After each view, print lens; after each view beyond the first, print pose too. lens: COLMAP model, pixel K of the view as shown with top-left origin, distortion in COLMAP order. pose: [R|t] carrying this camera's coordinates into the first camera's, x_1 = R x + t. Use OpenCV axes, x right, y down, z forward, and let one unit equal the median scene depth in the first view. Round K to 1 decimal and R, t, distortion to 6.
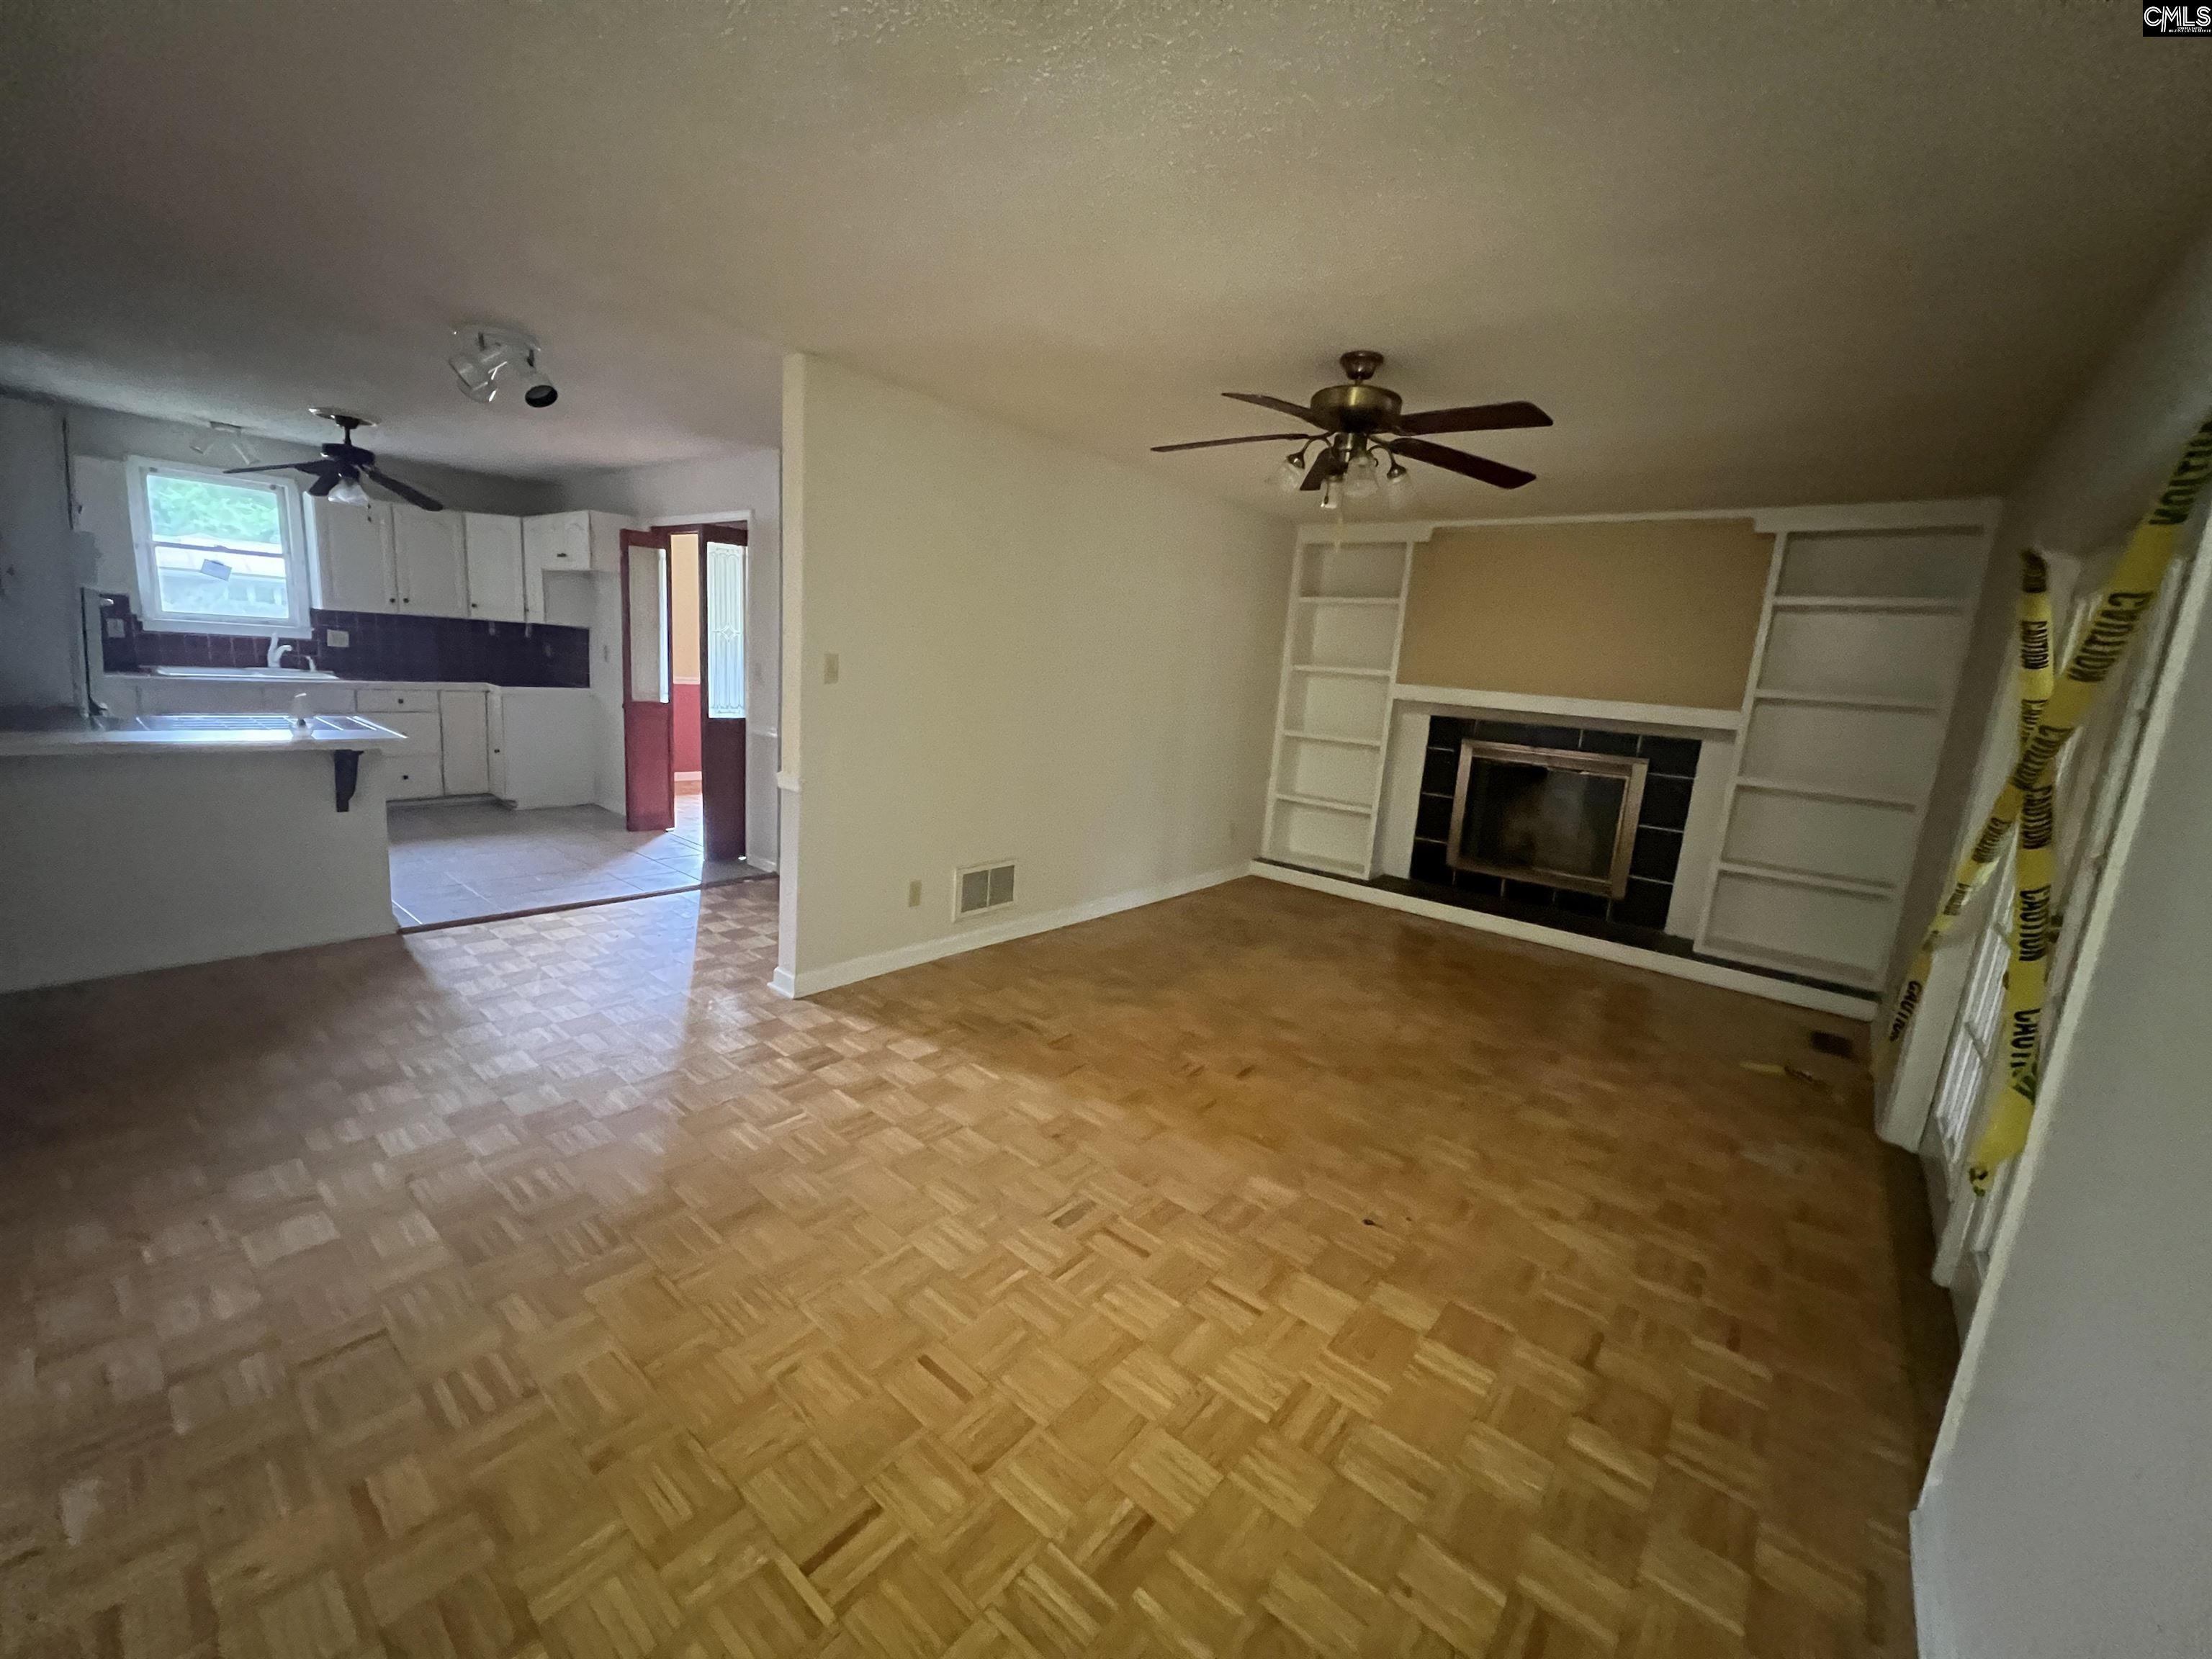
lens RADIAL K [[888.2, 0, 1102.0], [0, 888.2, 826.9], [0, 0, 1]] dist [-0.003304, 0.000602]
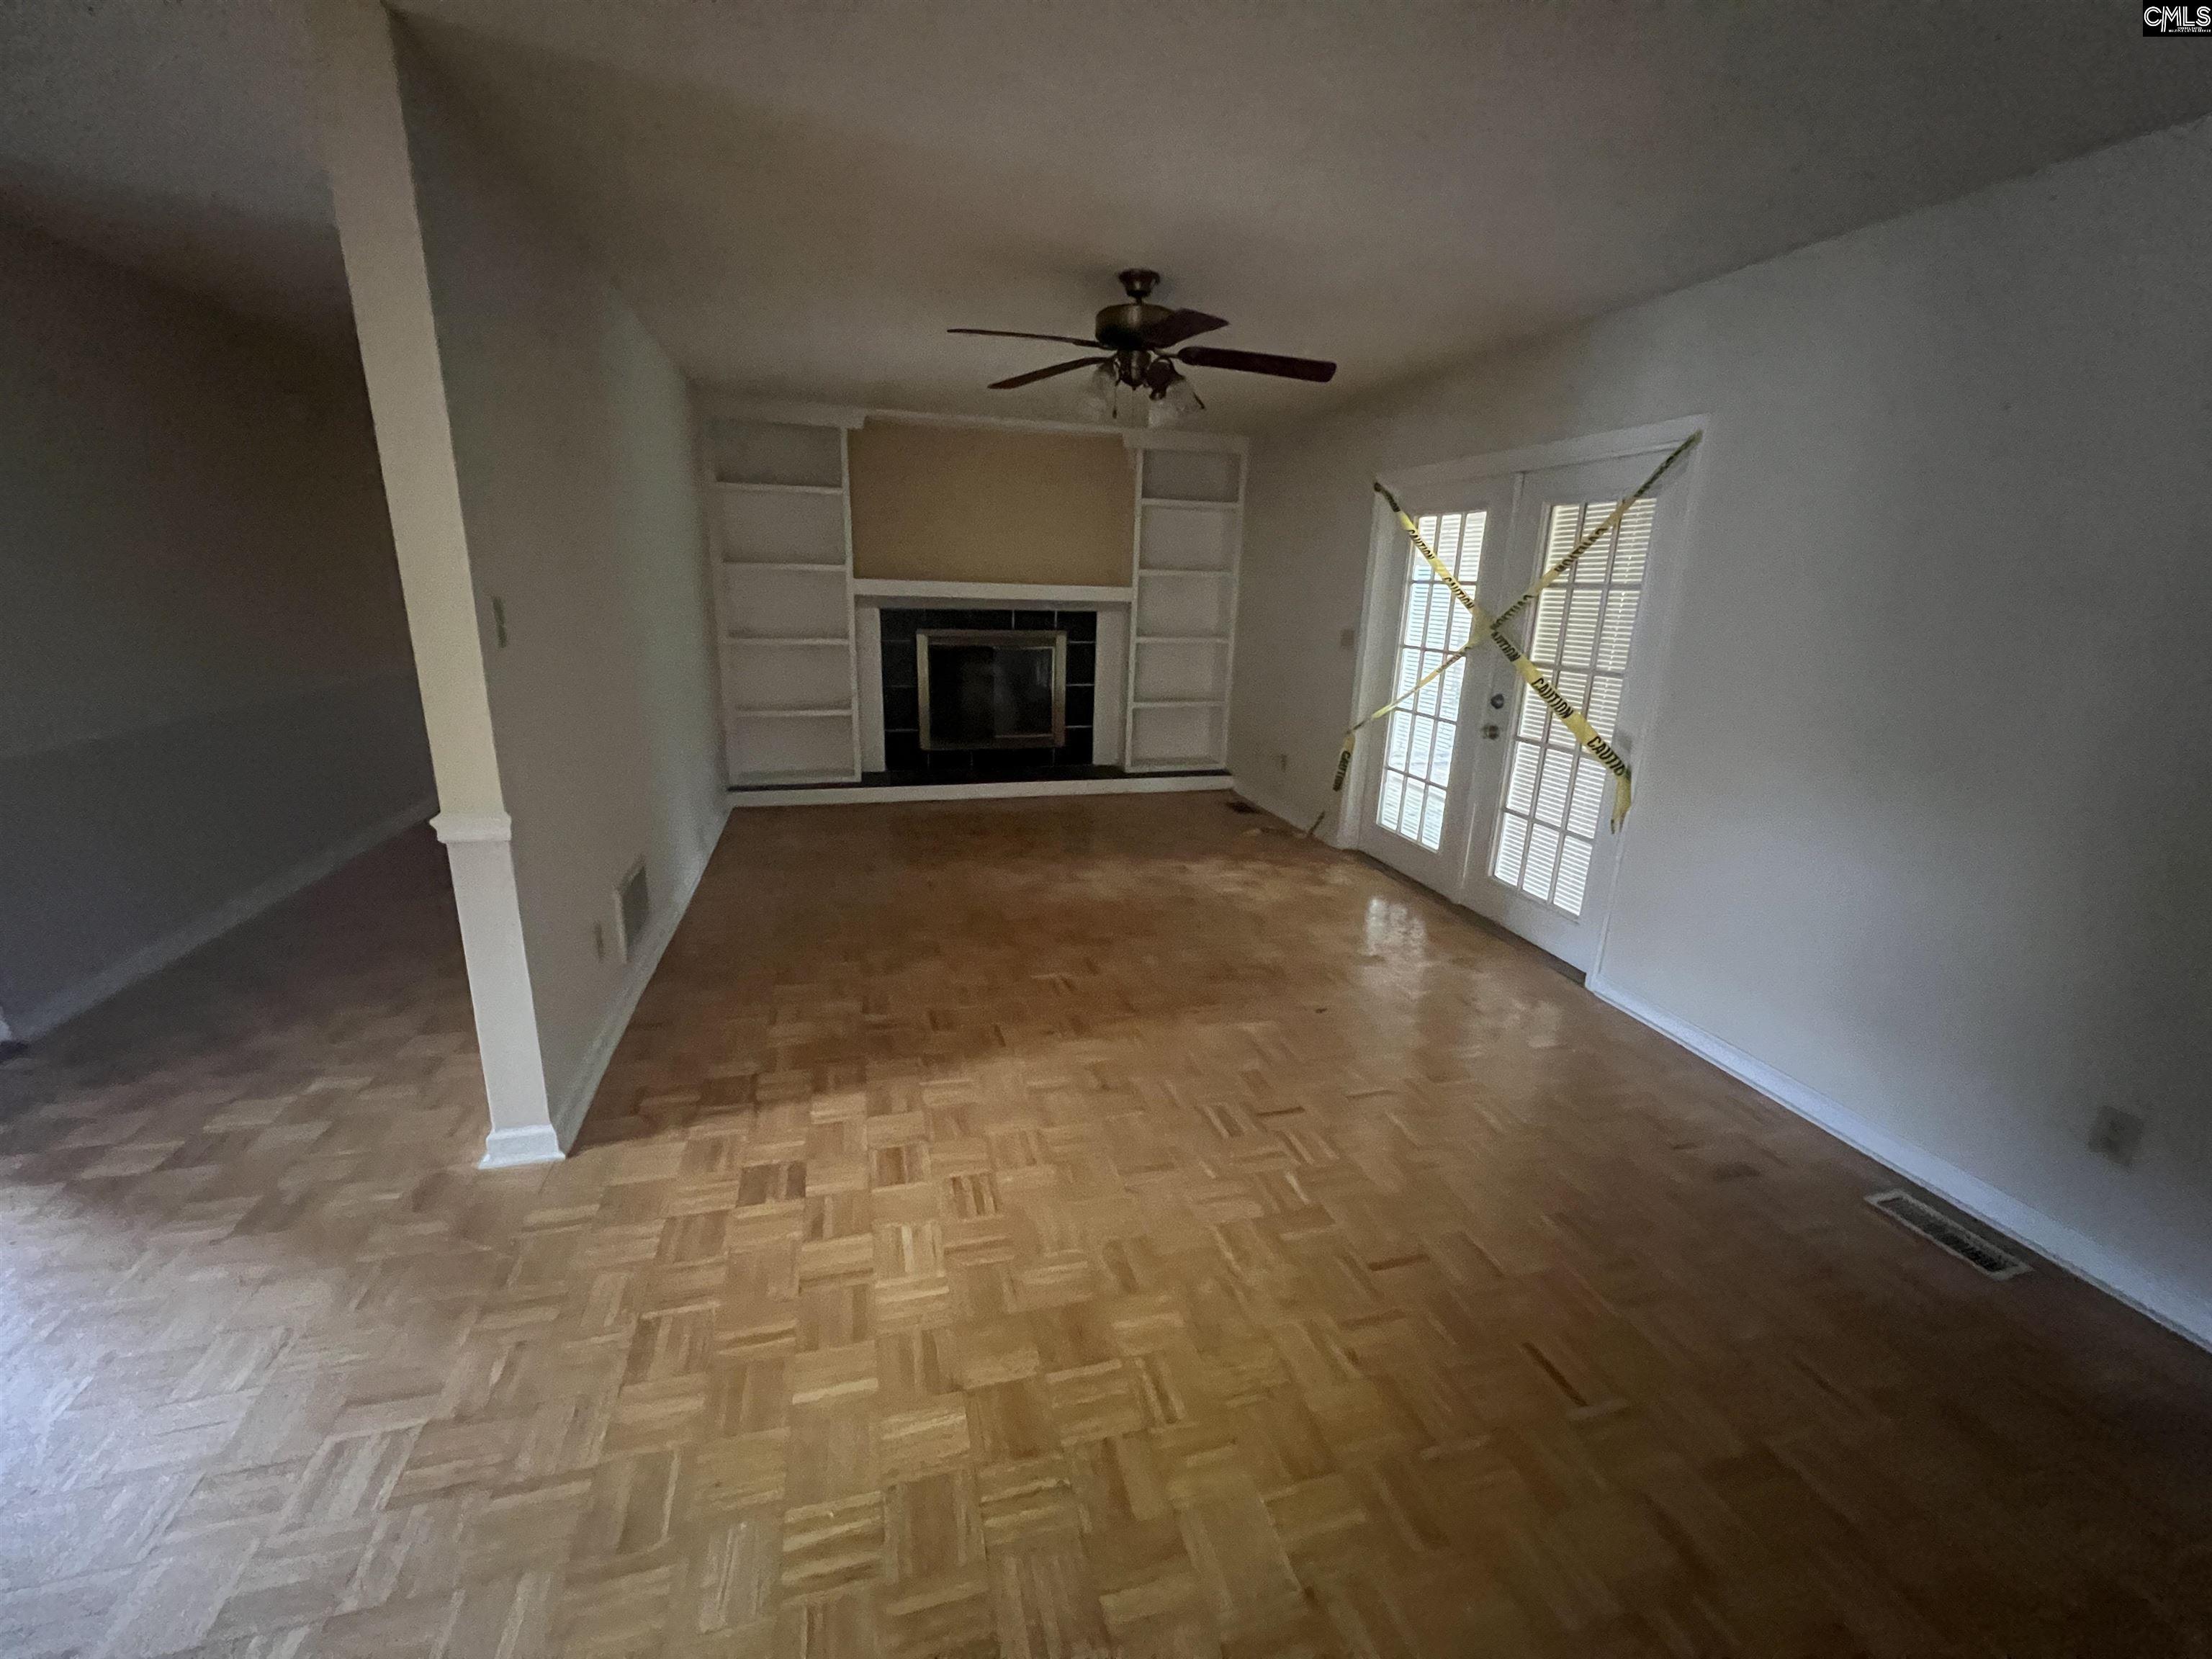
lens RADIAL K [[883.7, 0, 1098.0], [0, 883.7, 826.9], [0, 0, 1]] dist [-0.001432, 0.000287]
pose [[0.568412, -0.274928, 0.775450, -0.362284], [0.164661, 0.961461, 0.220178, -0.071058], [-0.806098, 0.002534, 0.591776, 0.209652]]
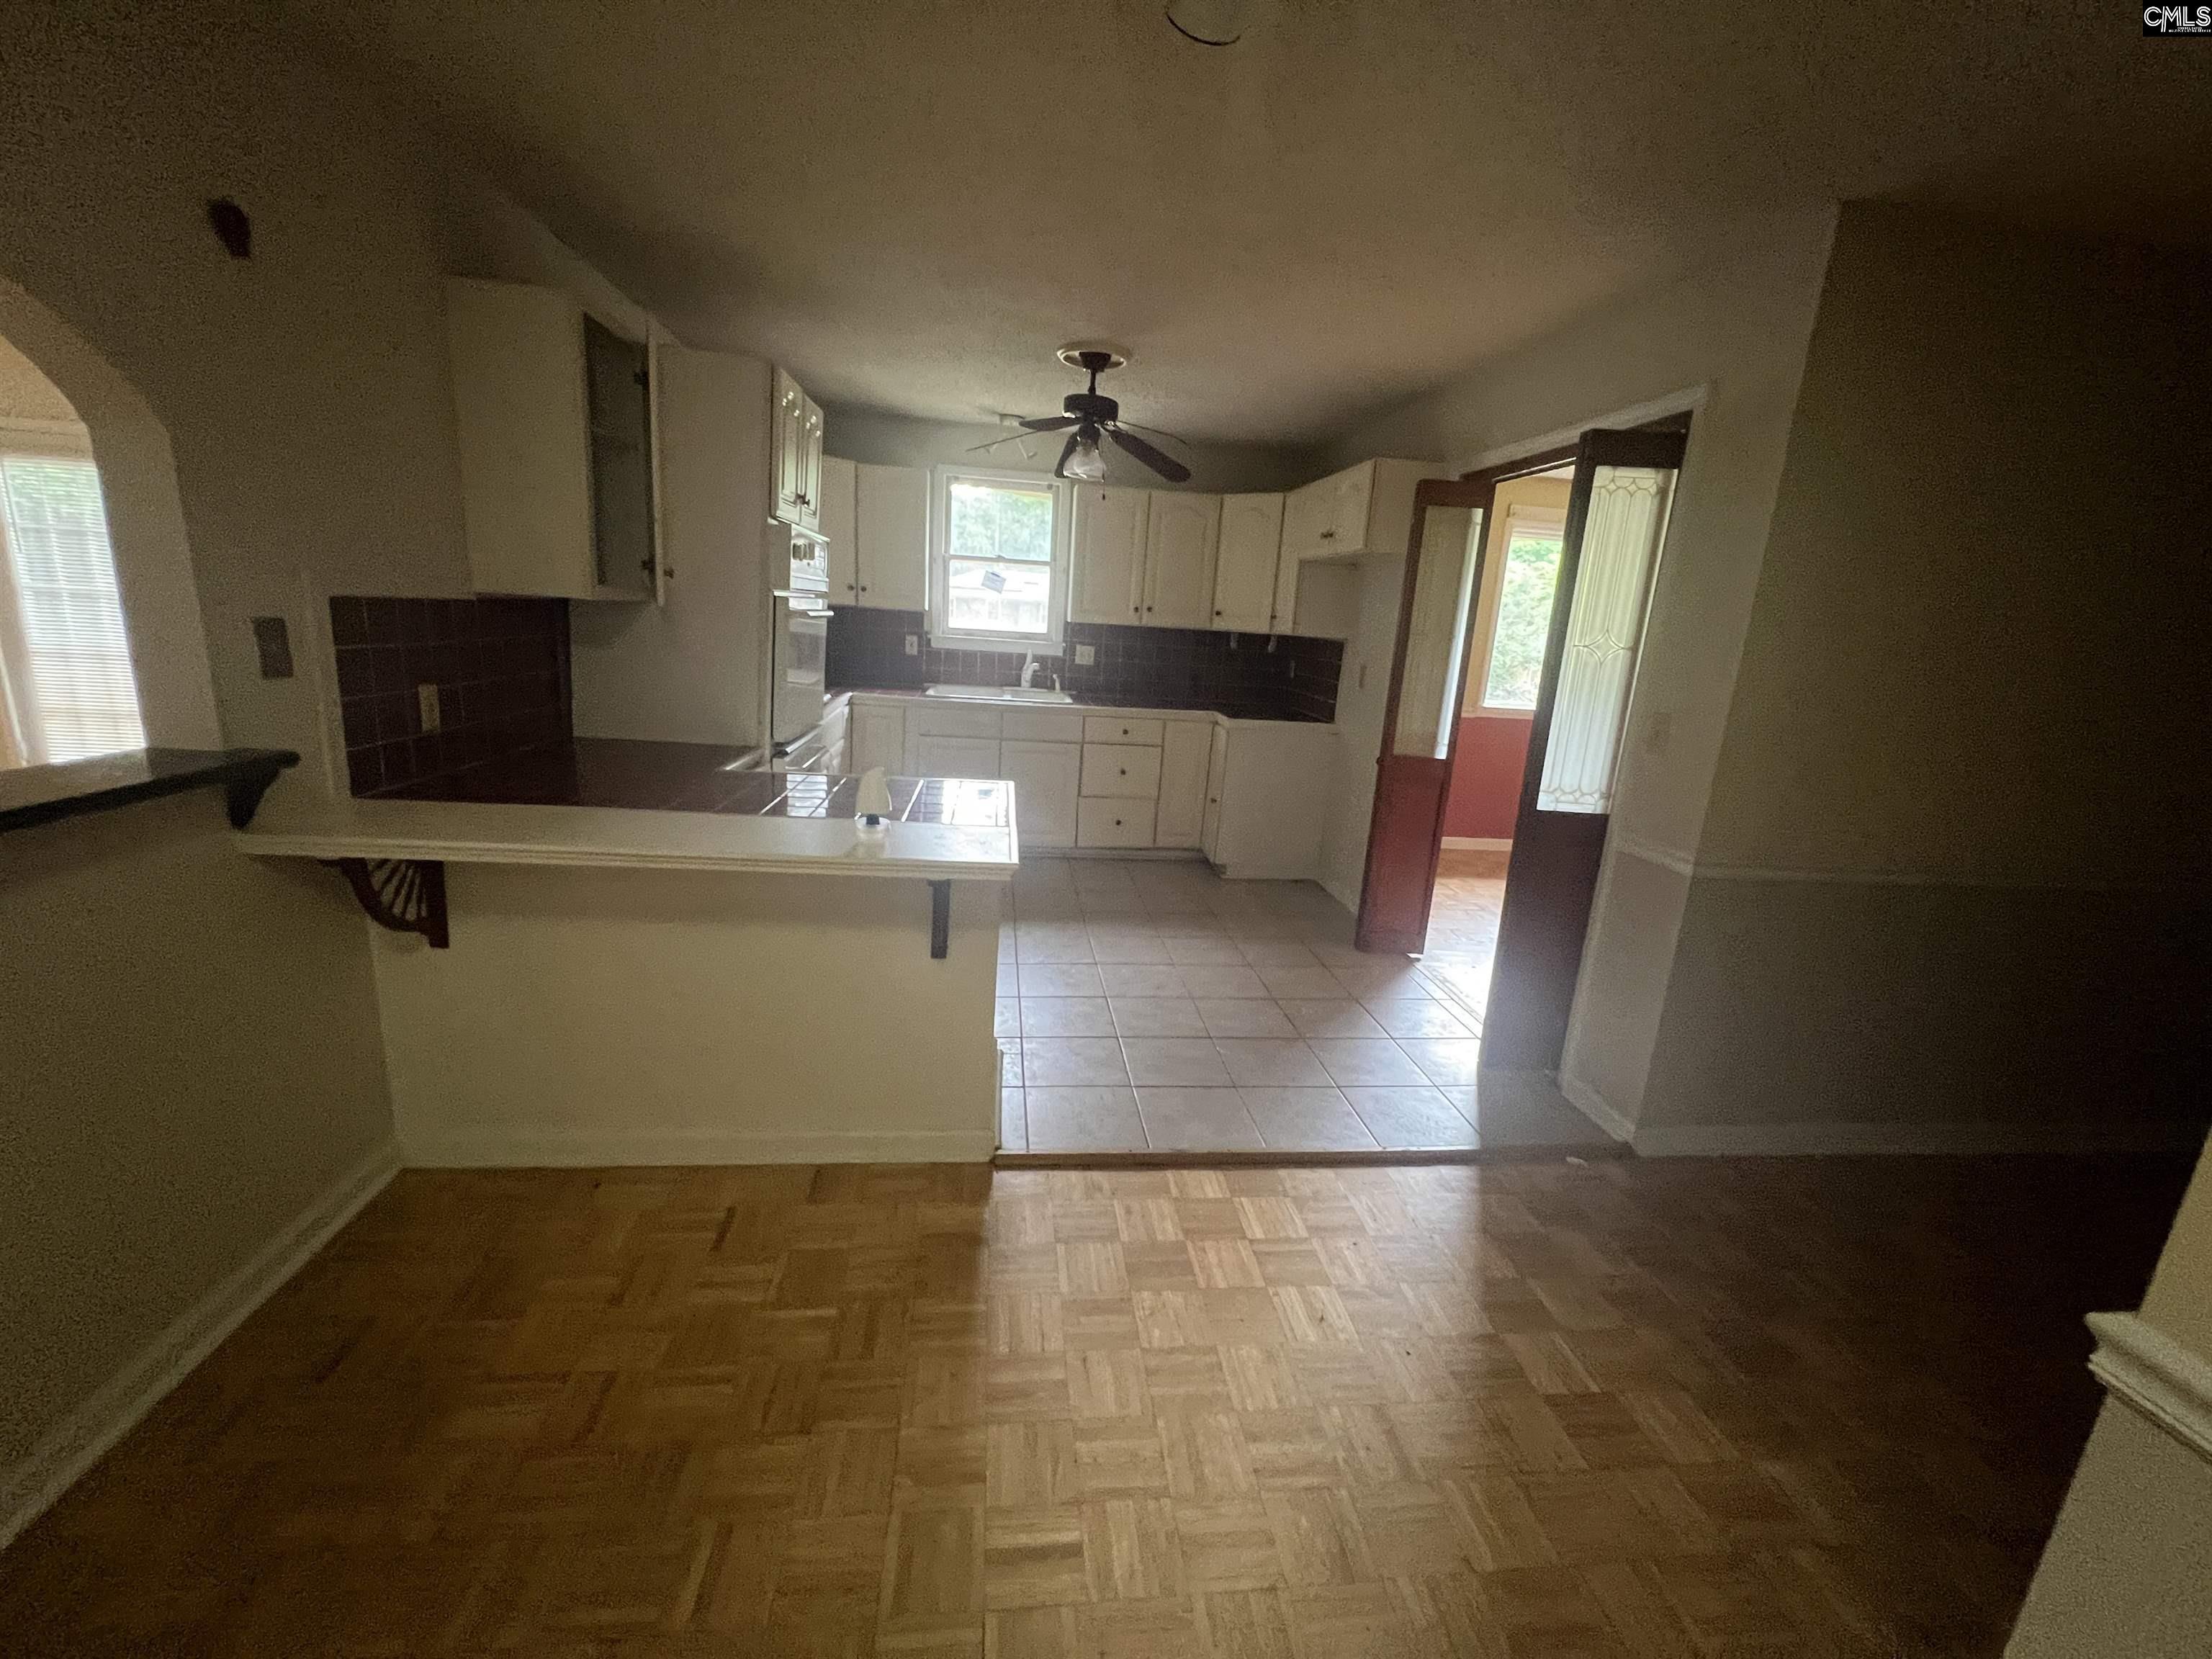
lens RADIAL K [[888.2, 0, 1113.3], [0, 888.2, 829.0], [0, 0, 1]] dist [-0.003304, 0.000602]
pose [[0.732281, 0.131393, -0.668206, -0.266790], [-0.136209, 0.989643, 0.045329, -0.099095], [0.667241, 0.057822, 0.742594, 0.434292]]
